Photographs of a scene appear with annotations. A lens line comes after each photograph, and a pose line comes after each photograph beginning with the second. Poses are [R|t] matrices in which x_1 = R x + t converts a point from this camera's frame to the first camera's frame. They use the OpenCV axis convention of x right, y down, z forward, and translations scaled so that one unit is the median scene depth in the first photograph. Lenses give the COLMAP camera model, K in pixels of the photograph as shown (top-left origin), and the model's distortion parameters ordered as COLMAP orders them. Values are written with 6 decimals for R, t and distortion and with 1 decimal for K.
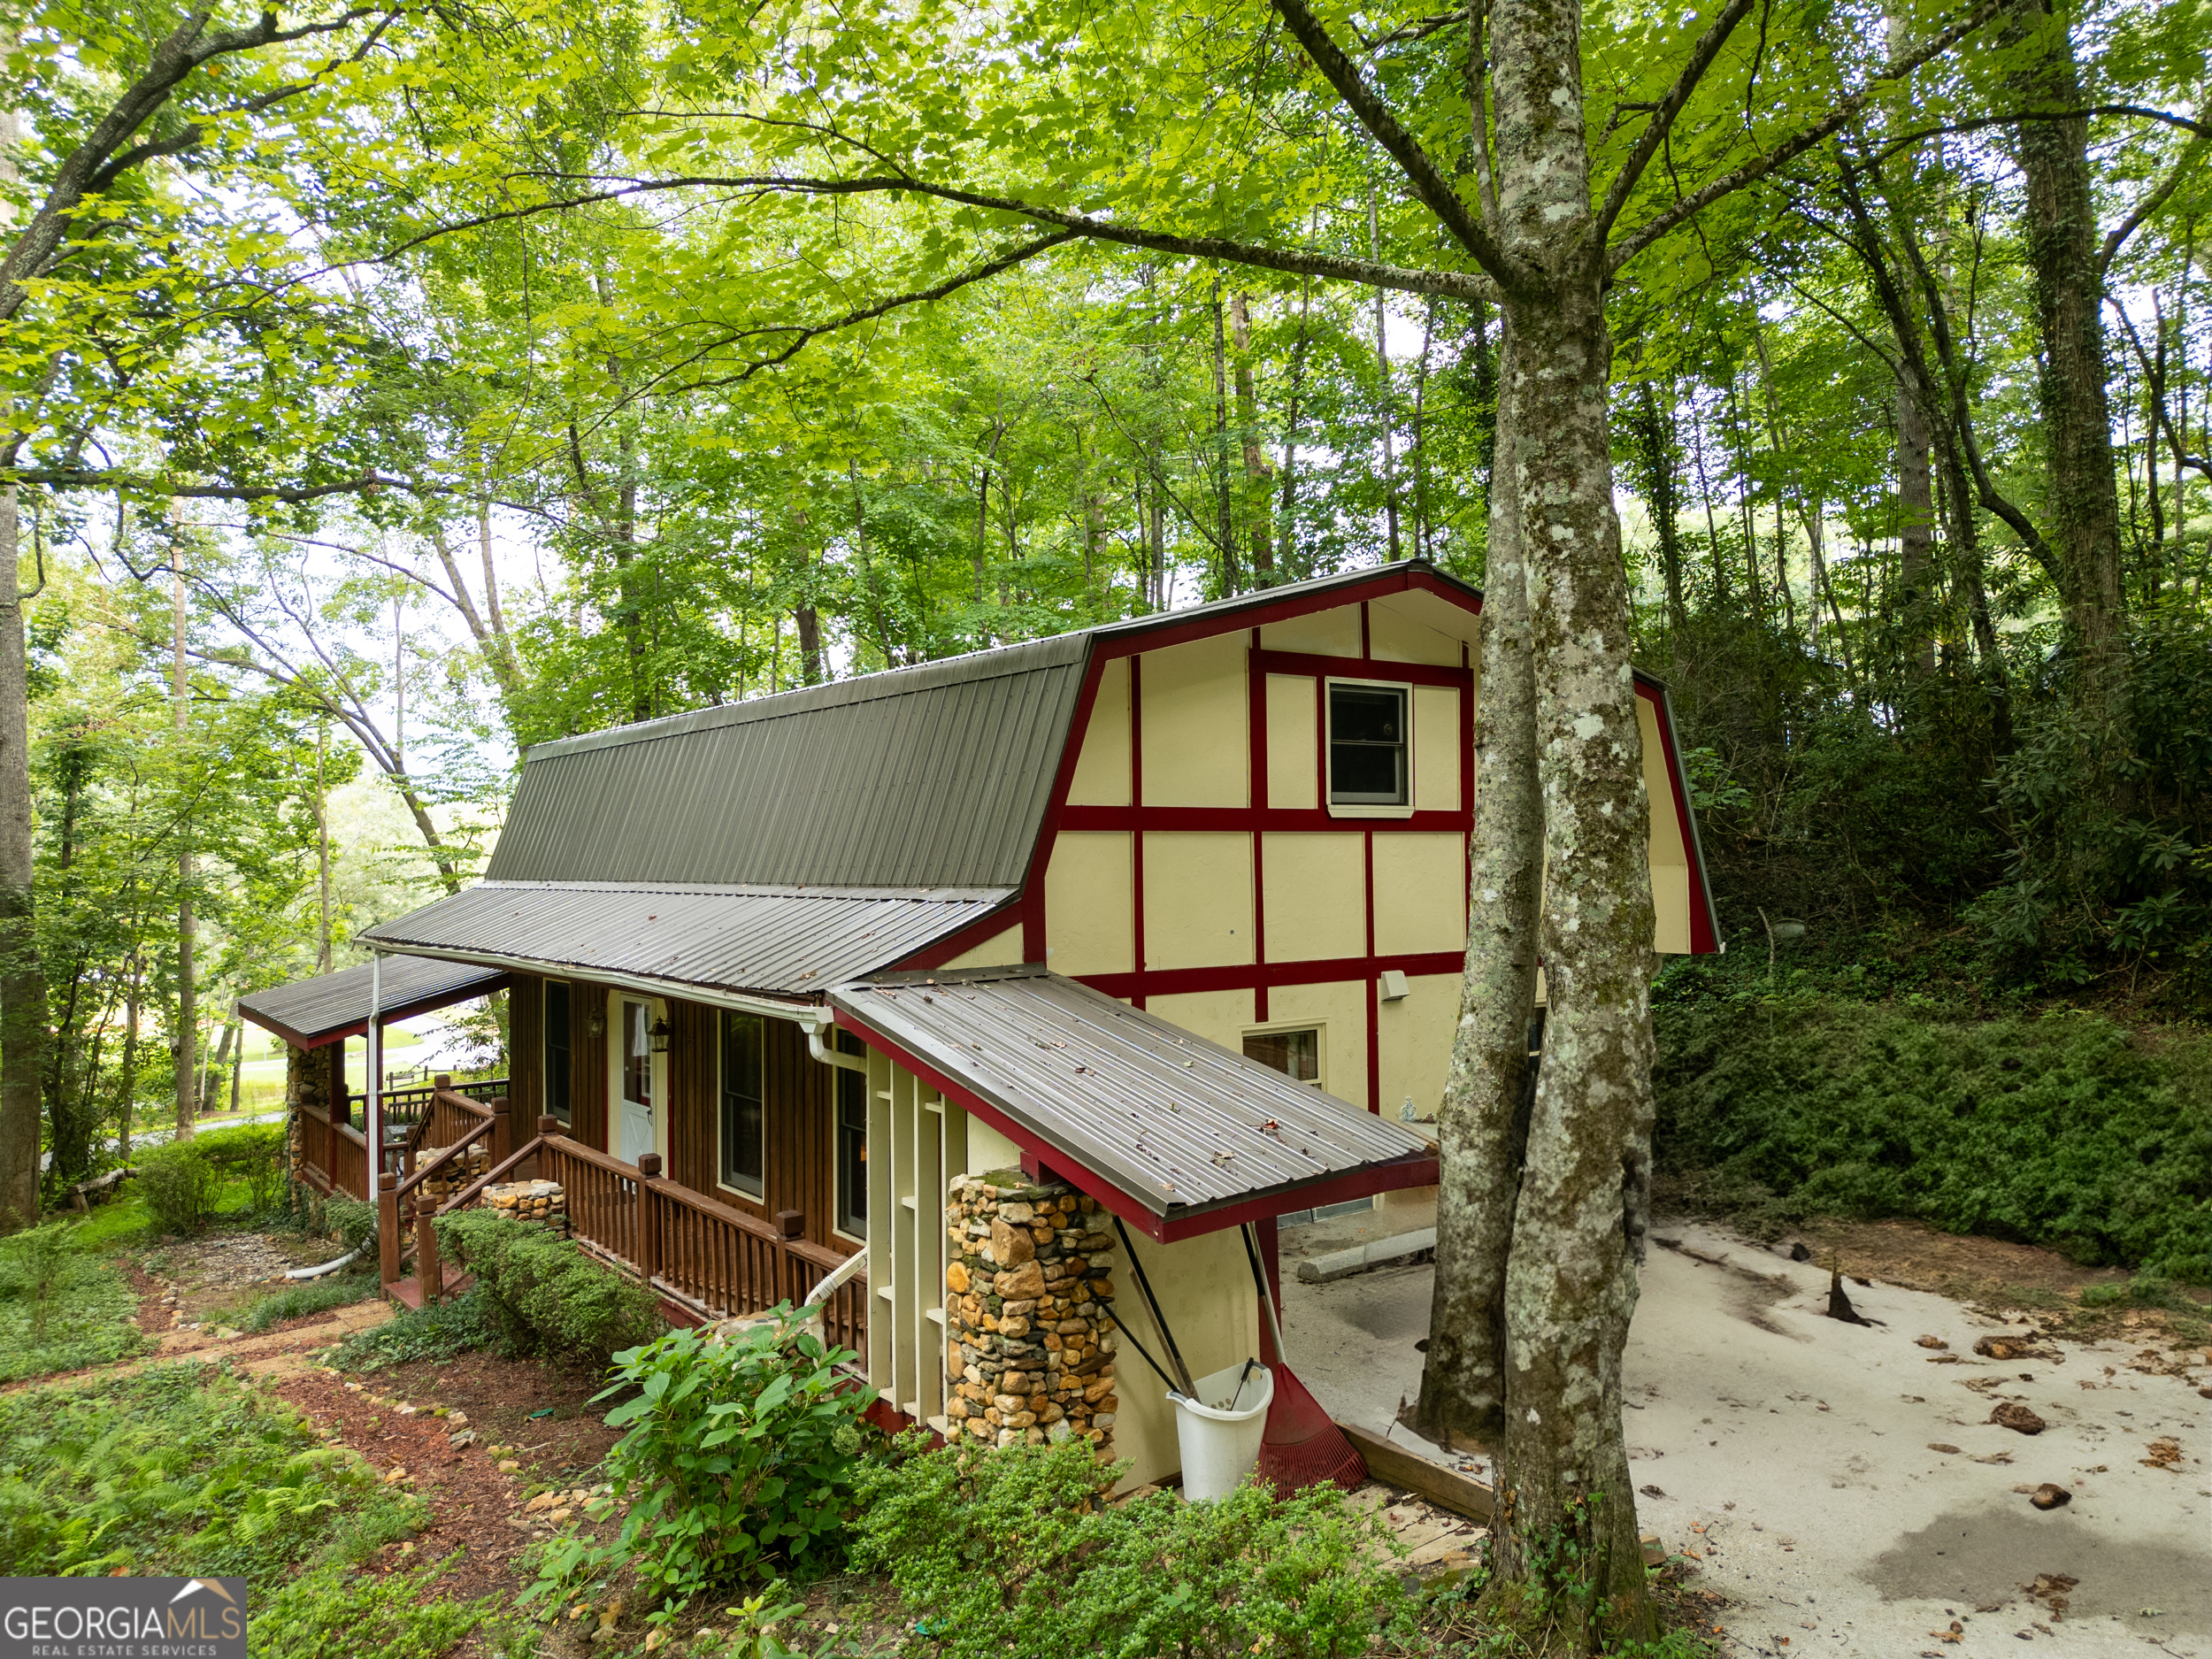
lens RADIAL K [[1538.8, 0, 1106.0], [0, 1538.8, 829.5], [0, 0, 1]] dist [0.079229, -0.084650]
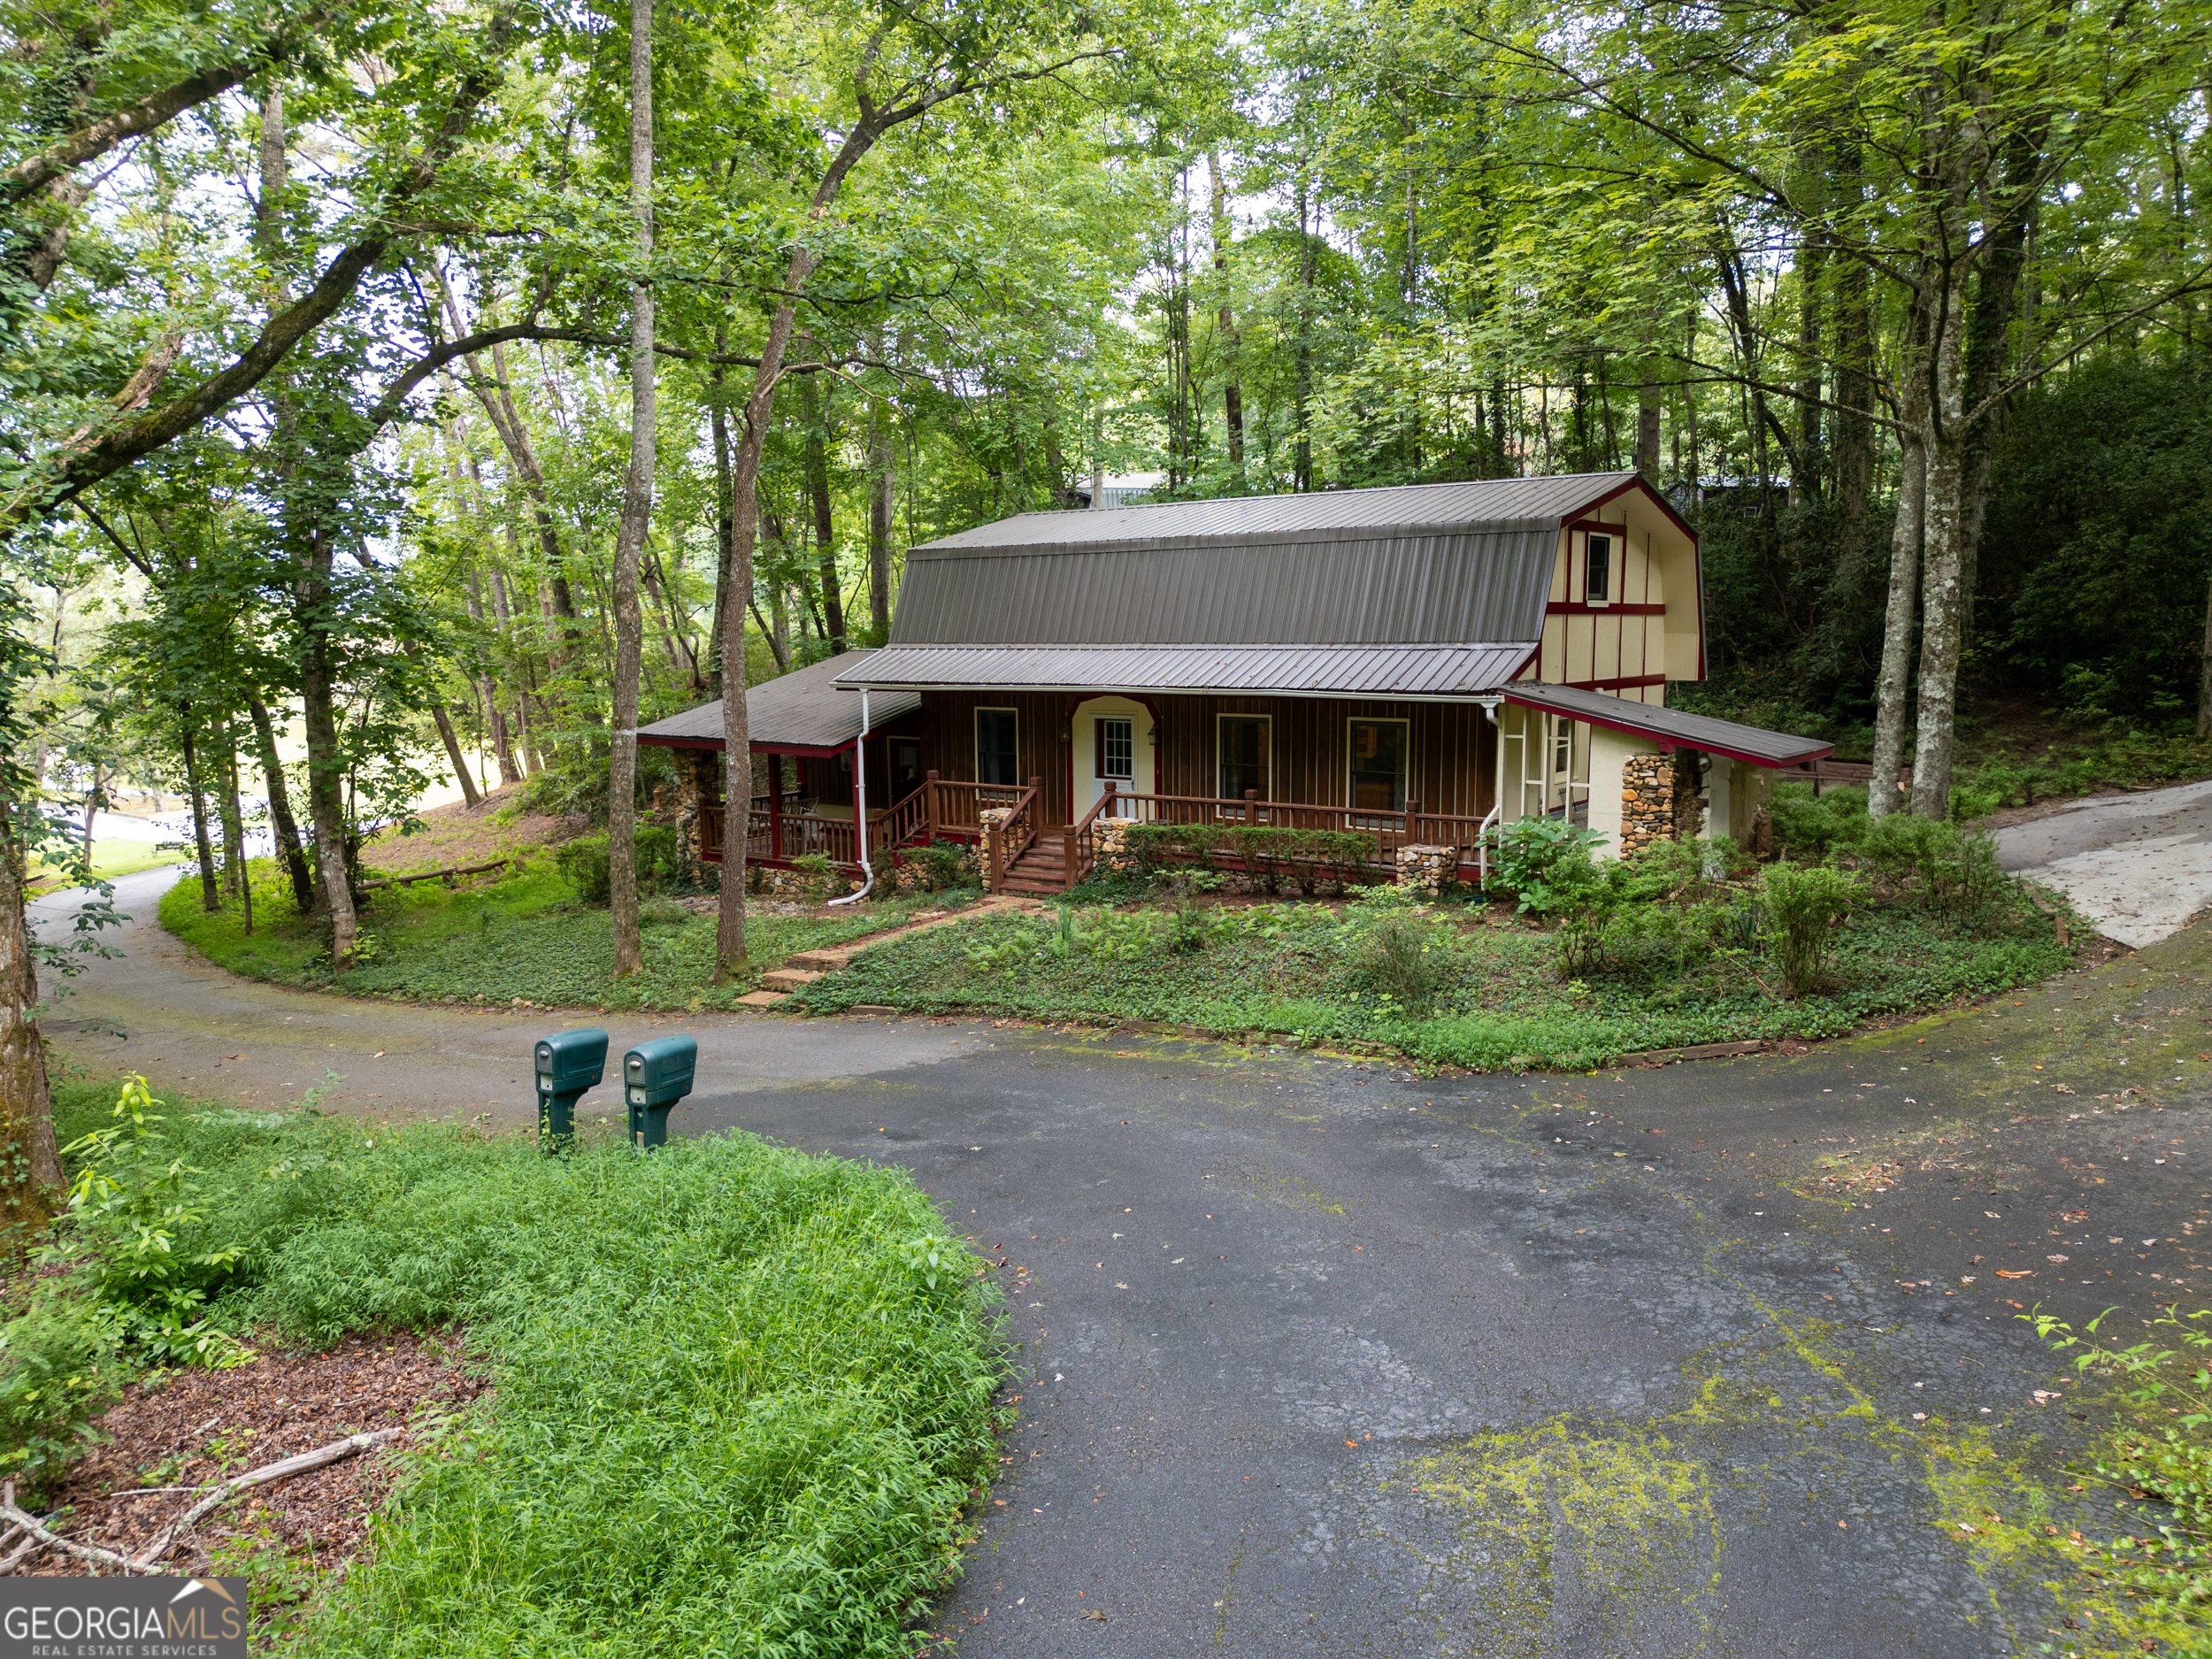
lens RADIAL K [[1538.8, 0, 1106.0], [0, 1538.8, 829.5], [0, 0, 1]] dist [0.079229, -0.084650]
pose [[0.960408, -0.032754, 0.276664, -1.642126], [-0.007540, 0.989645, 0.143335, -0.010360], [-0.278494, -0.139746, 0.950217, -1.186204]]
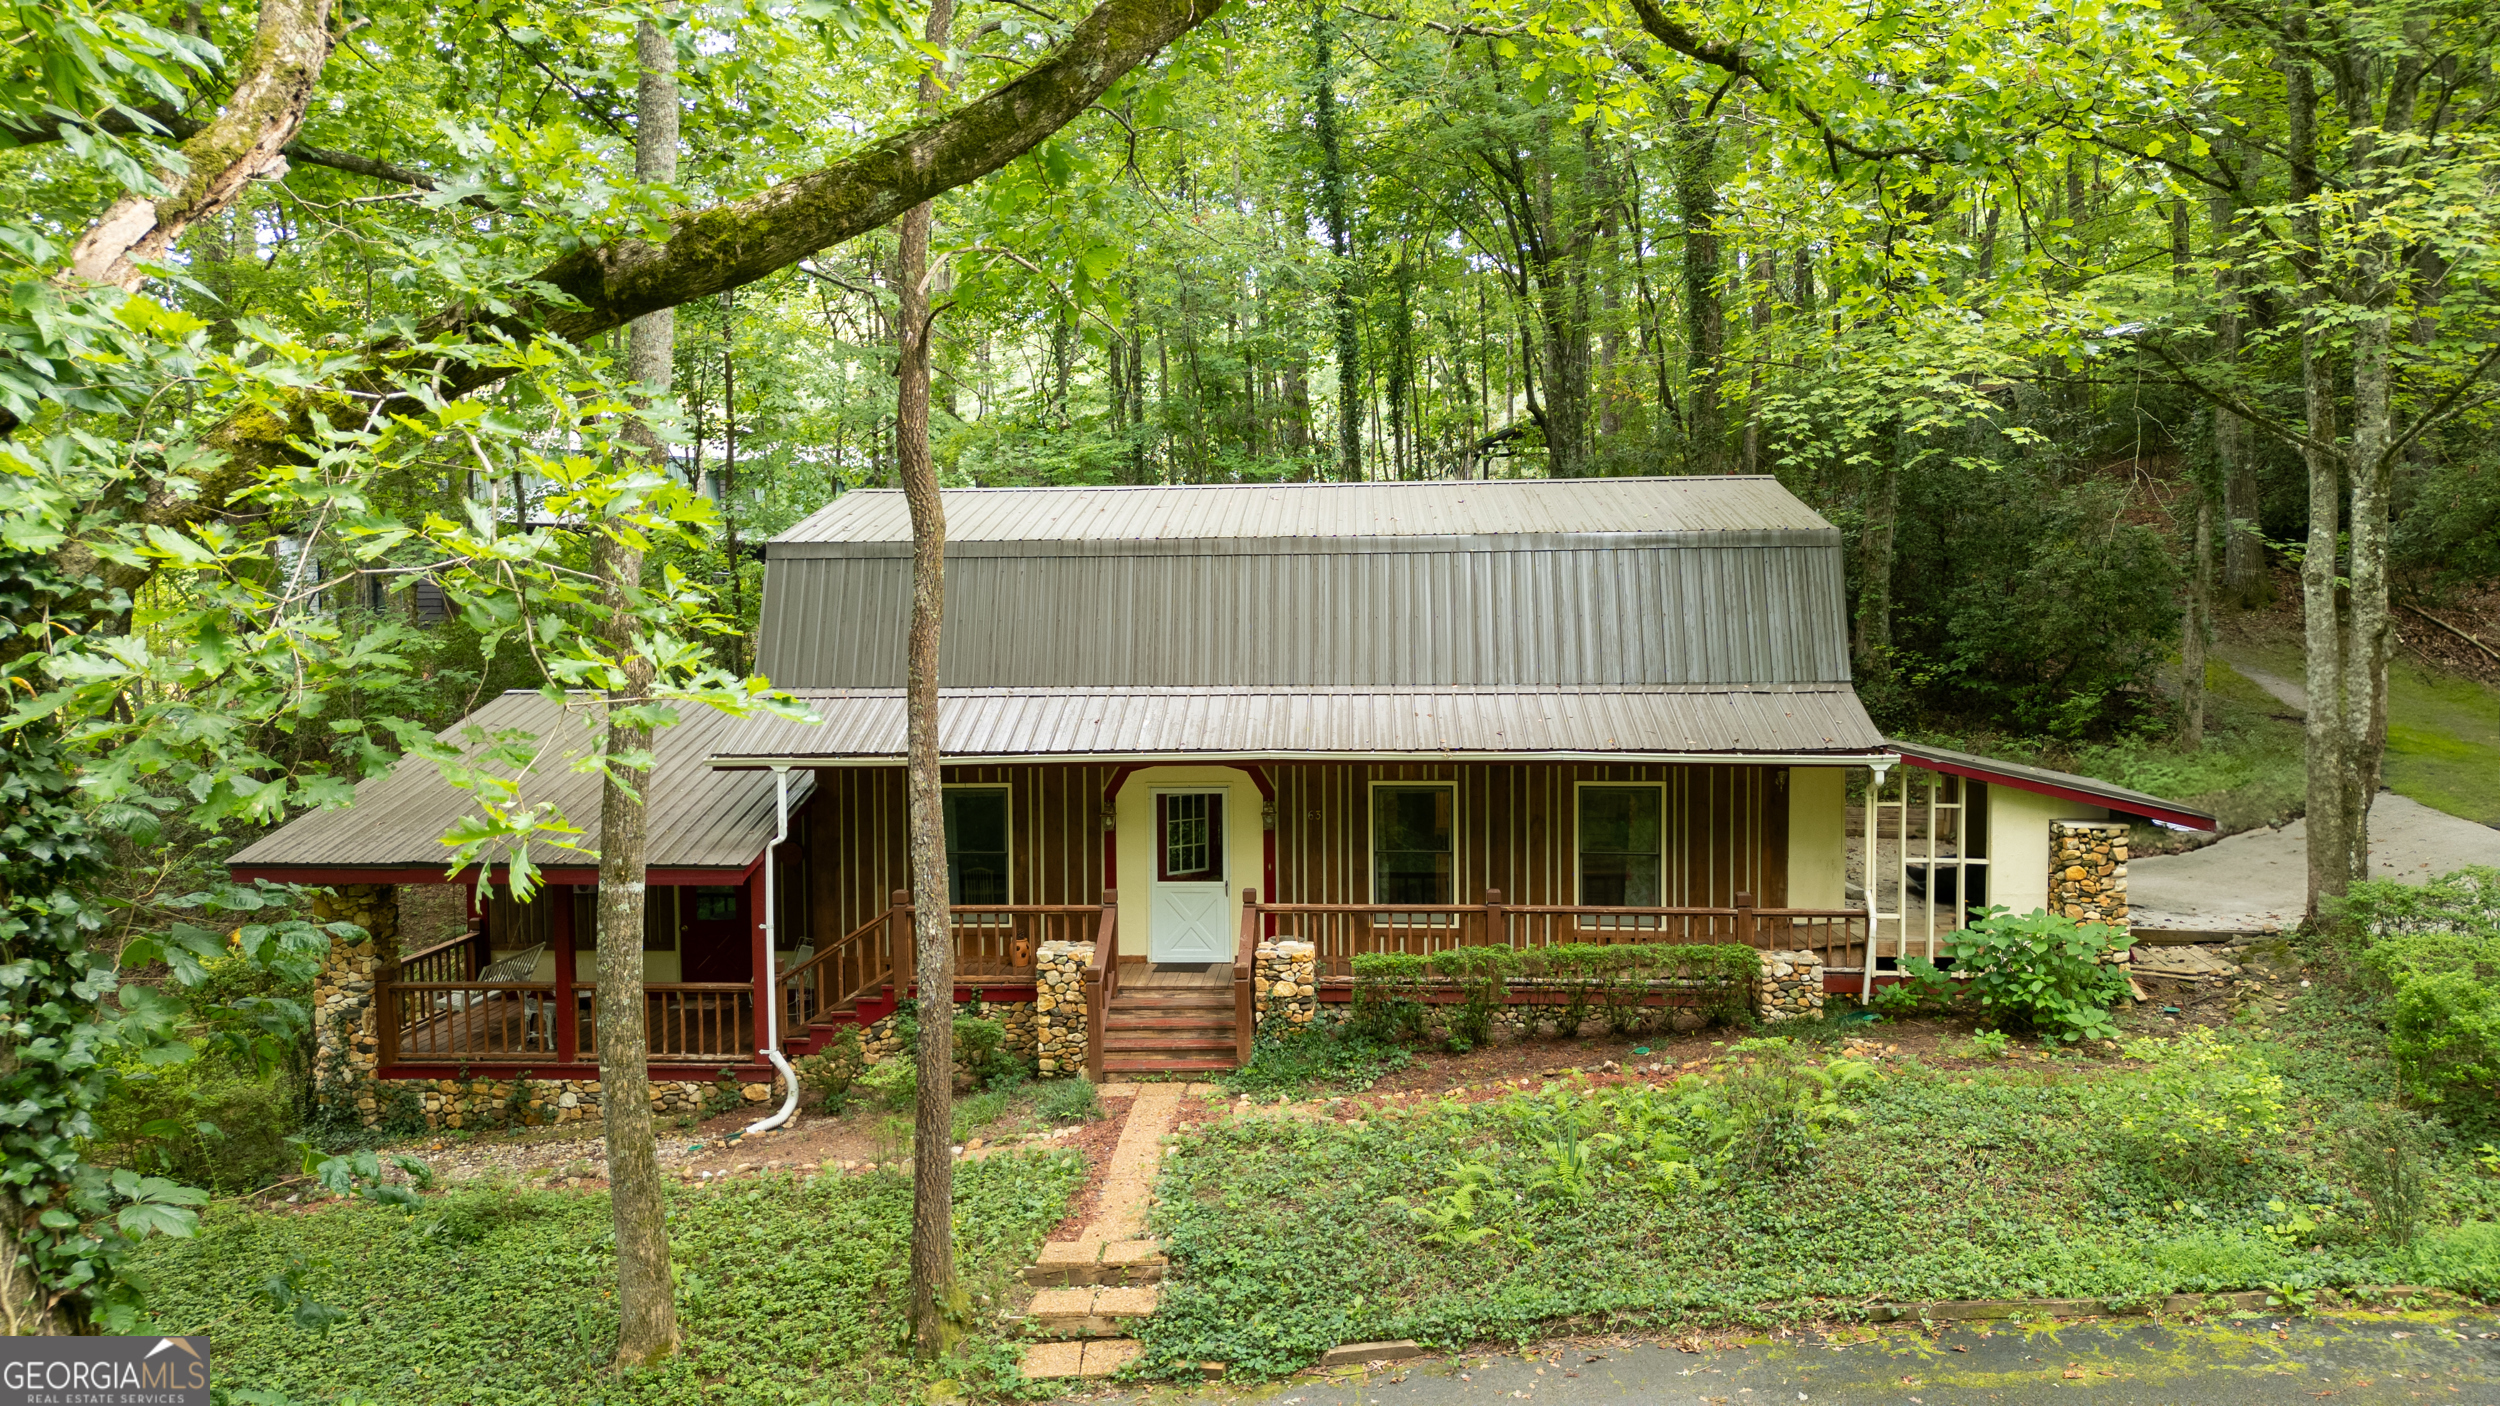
lens RADIAL K [[1728.7, 0, 1250.0], [0, 1728.7, 703.0], [0, 0, 1]] dist [0.105108, -0.173428]
pose [[0.667515, -0.034027, 0.743818, -2.593678], [-0.010064, 0.998452, 0.054707, -0.051357], [-0.744528, -0.044004, 0.666139, 0.289723]]
